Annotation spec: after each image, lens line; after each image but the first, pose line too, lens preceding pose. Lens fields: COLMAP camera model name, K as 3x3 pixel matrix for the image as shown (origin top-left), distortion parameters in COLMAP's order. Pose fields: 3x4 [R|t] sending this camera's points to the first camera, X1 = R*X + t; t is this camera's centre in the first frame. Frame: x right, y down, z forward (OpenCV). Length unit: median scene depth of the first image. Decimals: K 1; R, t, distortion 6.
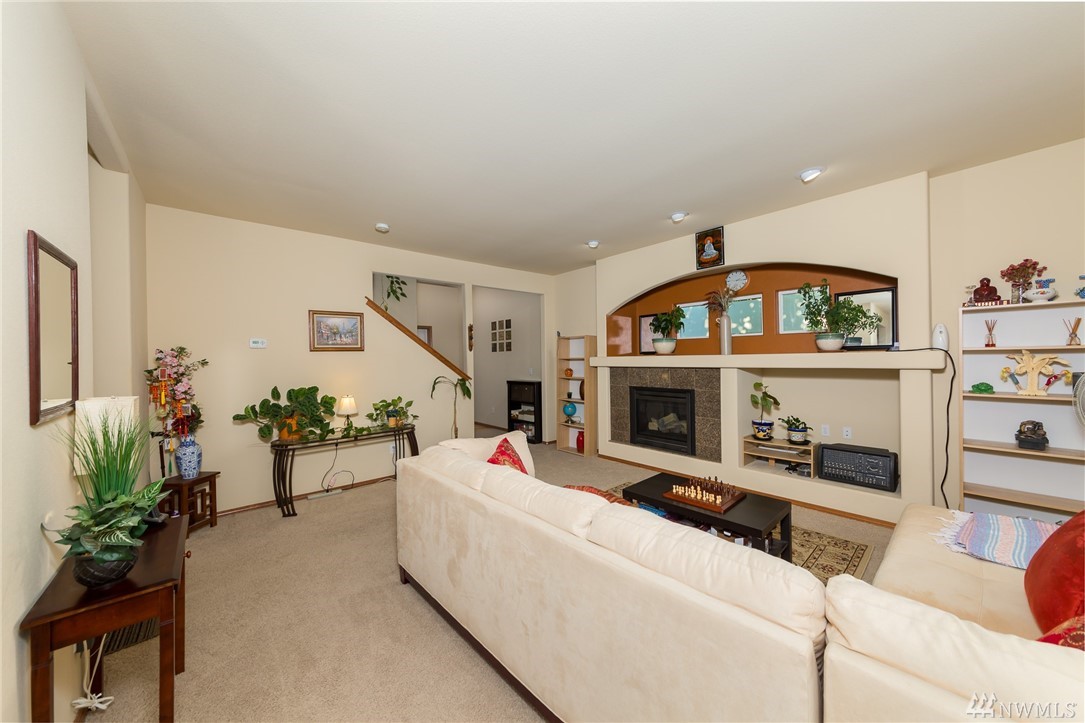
lens RADIAL K [[381.9, 0, 539.4], [0, 381.9, 360.7], [0, 0, 1]] dist [0.002955, 0.000927]
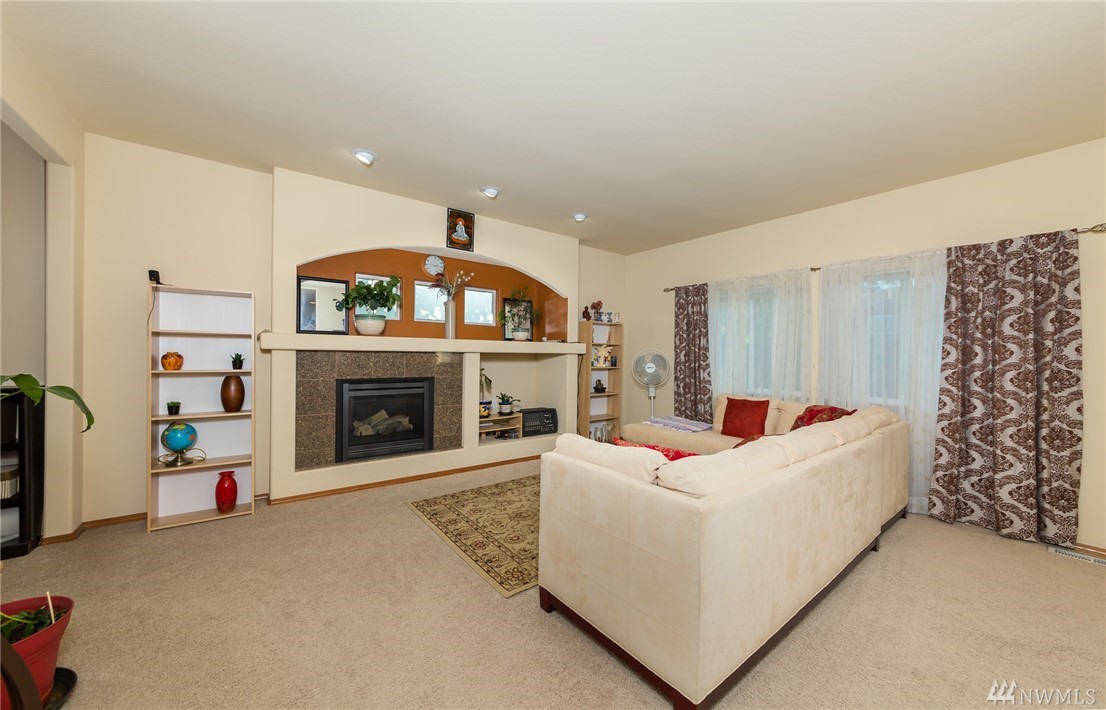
lens RADIAL K [[403.0, 0, 546.3], [0, 403.0, 356.5], [0, 0, 1]] dist [0.008431, -0.000001]
pose [[0.072462, 0.009389, 0.997327, -0.539308], [-0.011447, 0.999898, -0.008582, 0.033233], [-0.997305, -0.010795, 0.072562, 0.674343]]
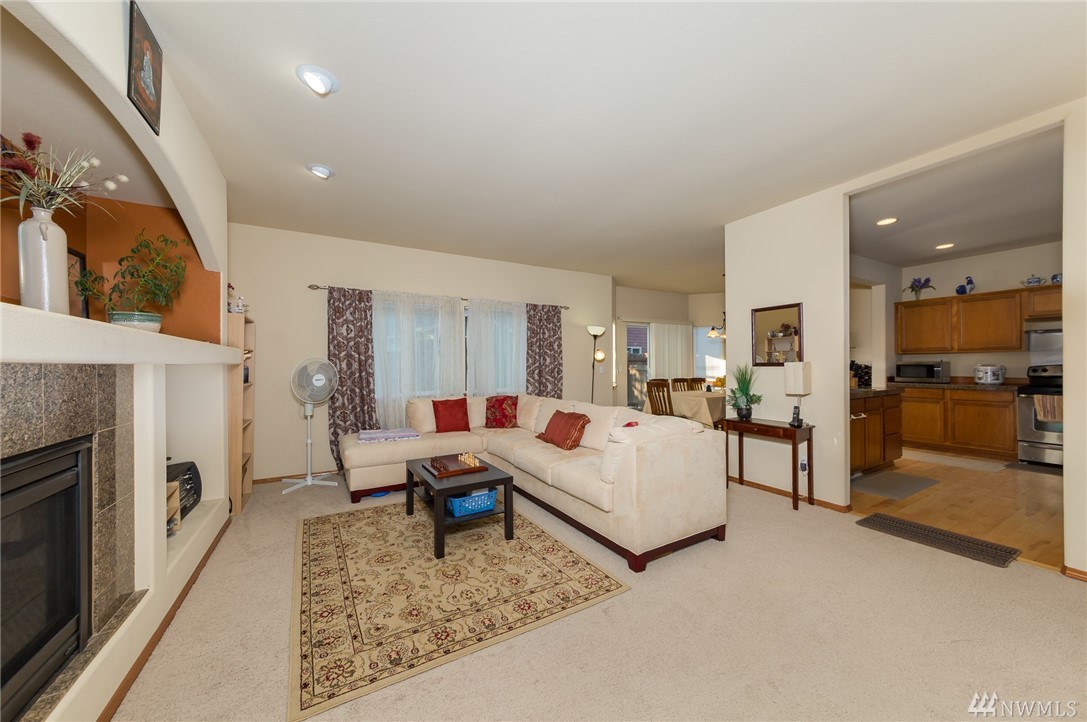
lens RADIAL K [[382.6, 0, 547.9], [0, 382.6, 365.5], [0, 0, 1]] dist [0.002955, 0.000927]
pose [[-0.981797, 0.020795, 0.188790, -0.047870], [0.022021, 0.999748, 0.004396, 0.025743], [-0.188651, 0.008474, -0.982008, 1.262999]]
